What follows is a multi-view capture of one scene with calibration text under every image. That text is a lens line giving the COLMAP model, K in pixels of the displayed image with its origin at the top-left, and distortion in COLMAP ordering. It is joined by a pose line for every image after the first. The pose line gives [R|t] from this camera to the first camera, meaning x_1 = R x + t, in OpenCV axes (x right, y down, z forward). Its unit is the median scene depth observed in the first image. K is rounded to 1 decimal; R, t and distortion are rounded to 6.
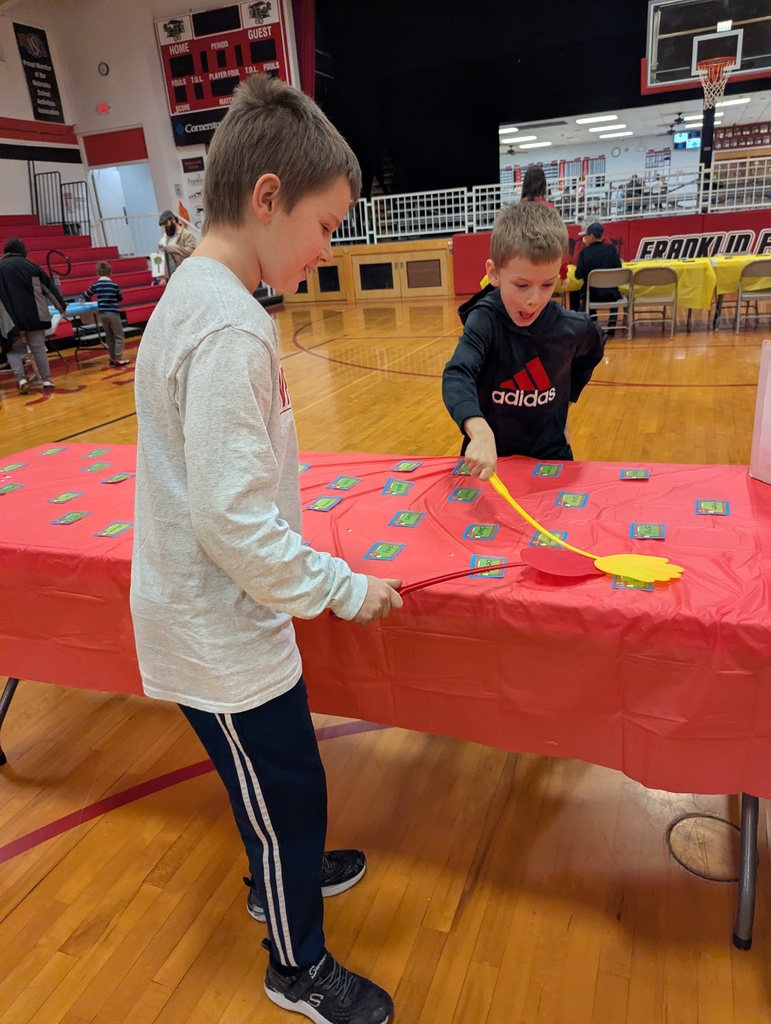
lens RADIAL K [[730.8, 0, 385.5], [0, 730.8, 512.0], [0, 0, 1]] dist [0.008972, -0.007615]
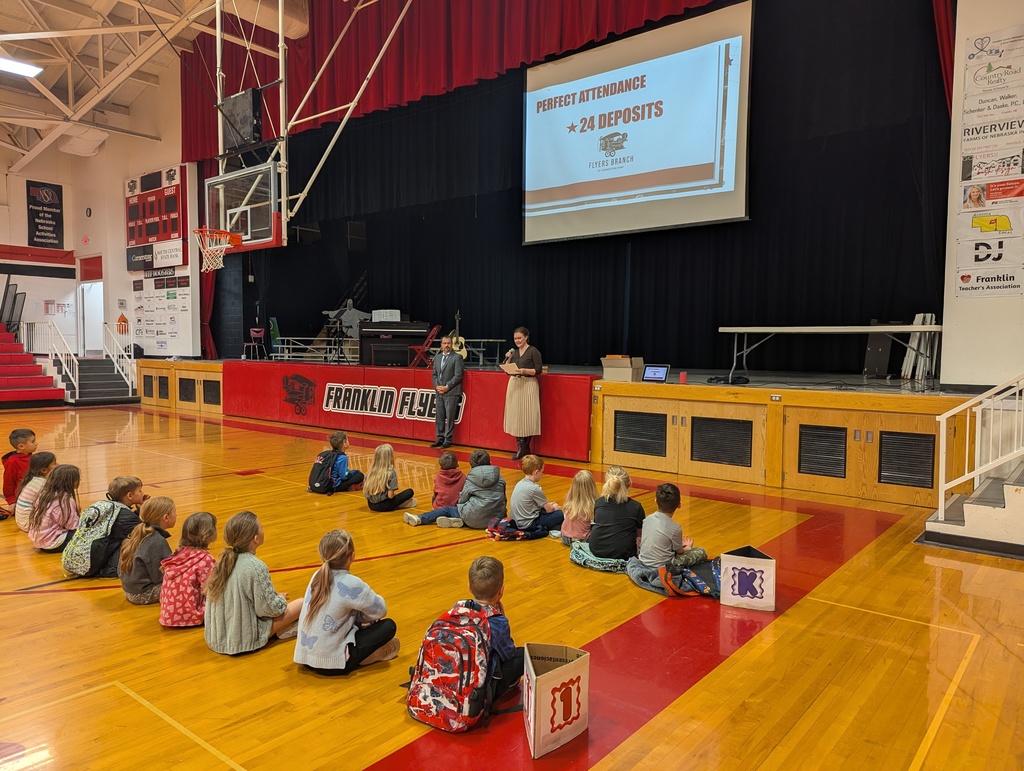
lens RADIAL K [[730.8, 0, 512.0], [0, 730.8, 385.5], [0, 0, 1]] dist [0.008972, -0.007615]
pose [[0.943716, 0.104764, -0.313728, 0.742057], [-0.193124, 0.944568, -0.265509, -0.129833], [0.268521, 0.311153, 0.911636, 0.138435]]
